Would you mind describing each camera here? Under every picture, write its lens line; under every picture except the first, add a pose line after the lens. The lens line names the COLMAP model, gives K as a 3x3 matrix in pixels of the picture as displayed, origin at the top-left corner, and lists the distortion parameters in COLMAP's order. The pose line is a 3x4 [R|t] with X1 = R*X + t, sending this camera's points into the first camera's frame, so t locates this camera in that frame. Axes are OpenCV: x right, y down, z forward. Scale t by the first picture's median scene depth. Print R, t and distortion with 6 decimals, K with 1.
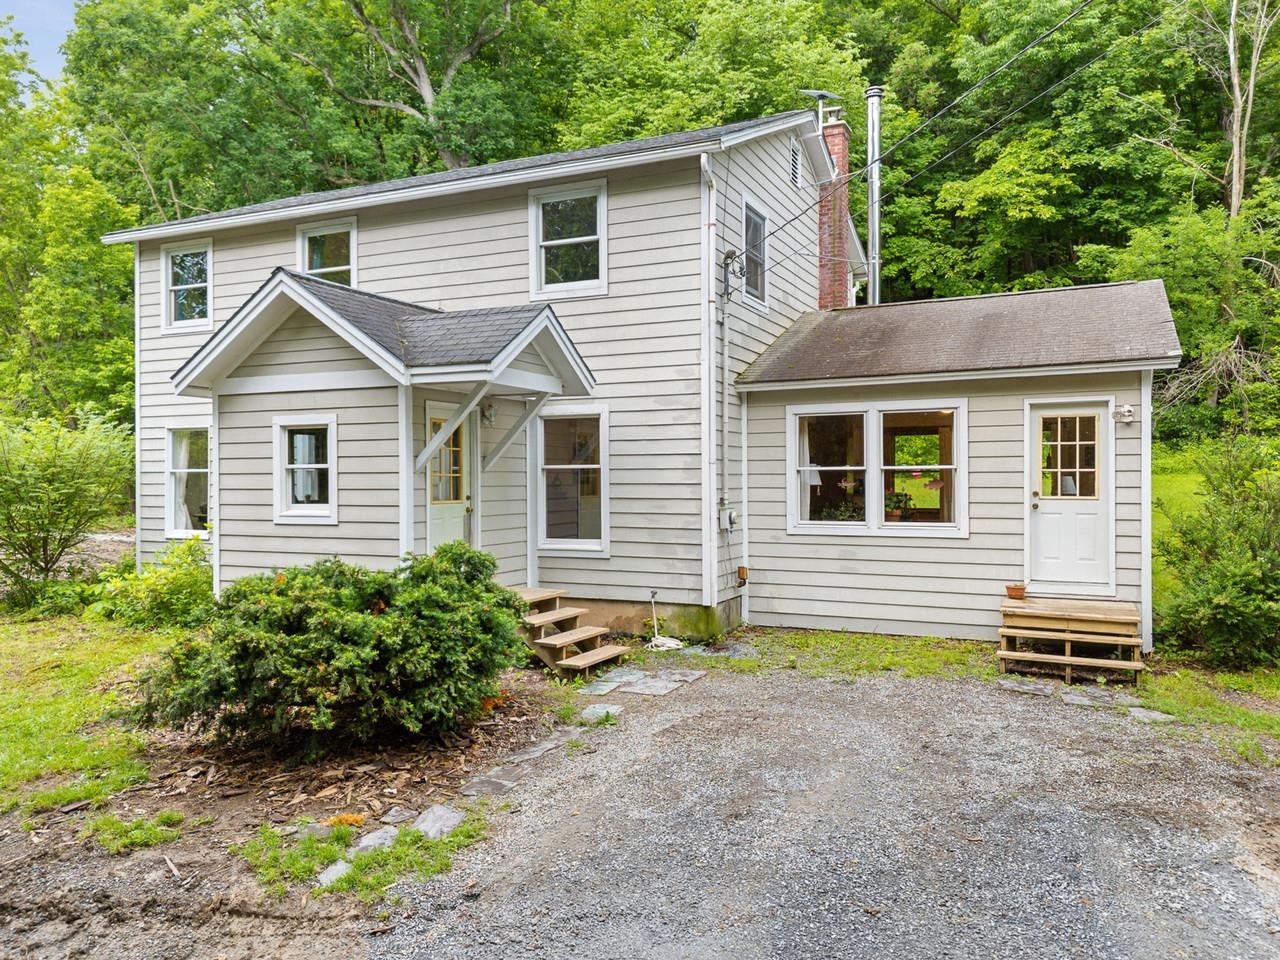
lens RADIAL K [[955.6, 0, 639.0], [0, 955.6, 487.0], [0, 0, 1]] dist [0.088677, -0.093360]
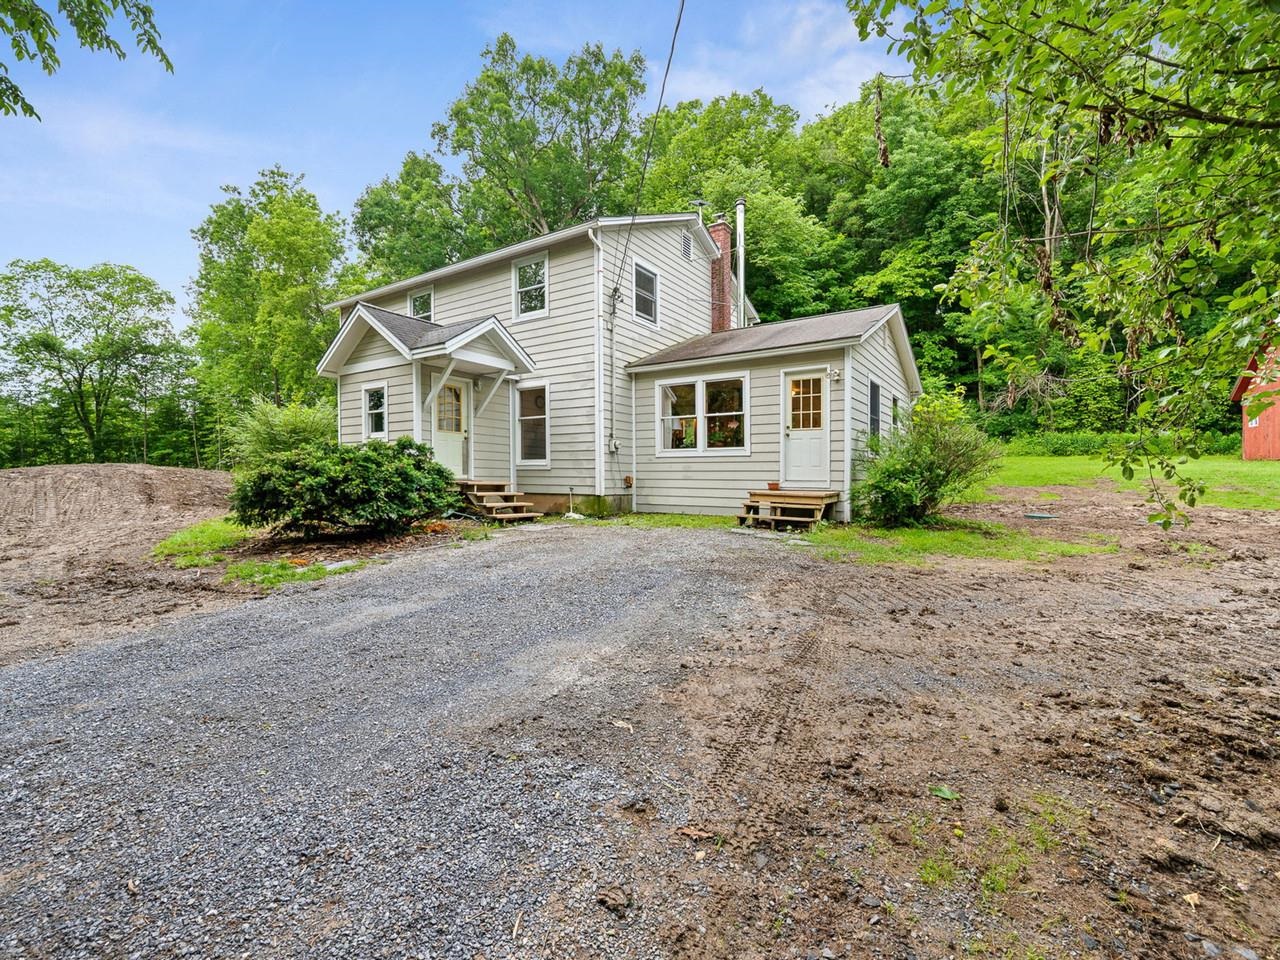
lens RADIAL K [[573.1, 0, 640.9], [0, 573.1, 490.1], [0, 0, 1]] dist [-0.001837, -0.000398]
pose [[0.987986, 0.015879, -0.153728, 0.285975], [-0.014702, 0.999853, 0.008790, 0.098634], [0.153845, -0.006424, 0.988074, -0.000465]]
